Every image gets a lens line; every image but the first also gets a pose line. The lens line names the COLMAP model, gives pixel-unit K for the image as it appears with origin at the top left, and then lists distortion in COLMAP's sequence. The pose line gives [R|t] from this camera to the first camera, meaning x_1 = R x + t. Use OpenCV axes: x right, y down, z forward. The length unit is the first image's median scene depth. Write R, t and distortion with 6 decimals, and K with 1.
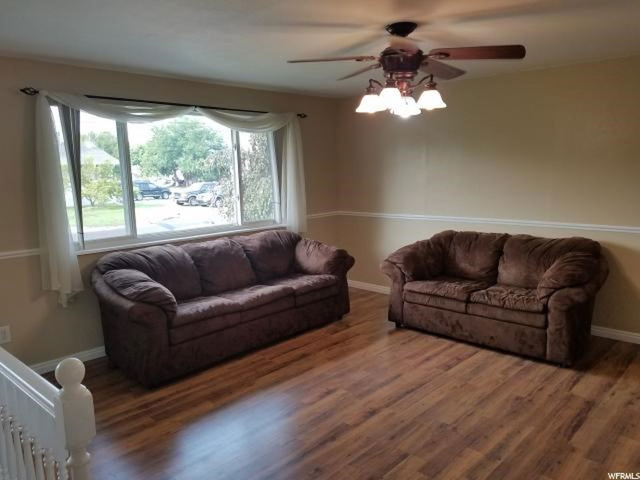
lens RADIAL K [[502.4, 0, 307.1], [0, 502.4, 248.9], [0, 0, 1]] dist [0.274225, -0.422671]
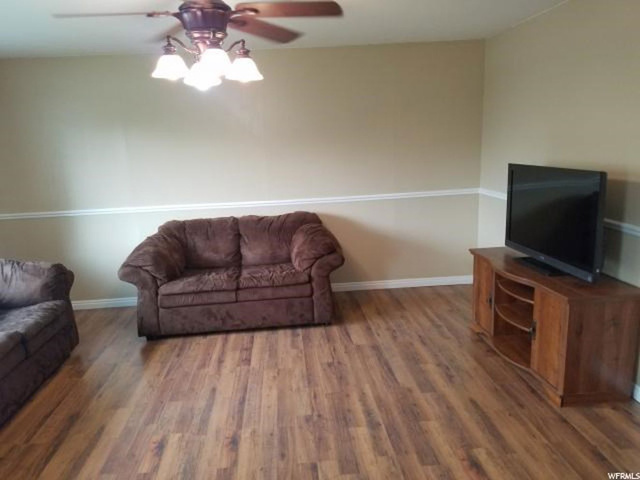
lens RADIAL K [[502.4, 0, 307.1], [0, 502.4, 248.9], [0, 0, 1]] dist [0.274225, -0.422671]
pose [[0.682322, -0.171766, 0.710586, -0.254635], [0.154947, 0.983901, 0.089049, -0.036127], [-0.714442, 0.049343, 0.697952, 0.232435]]
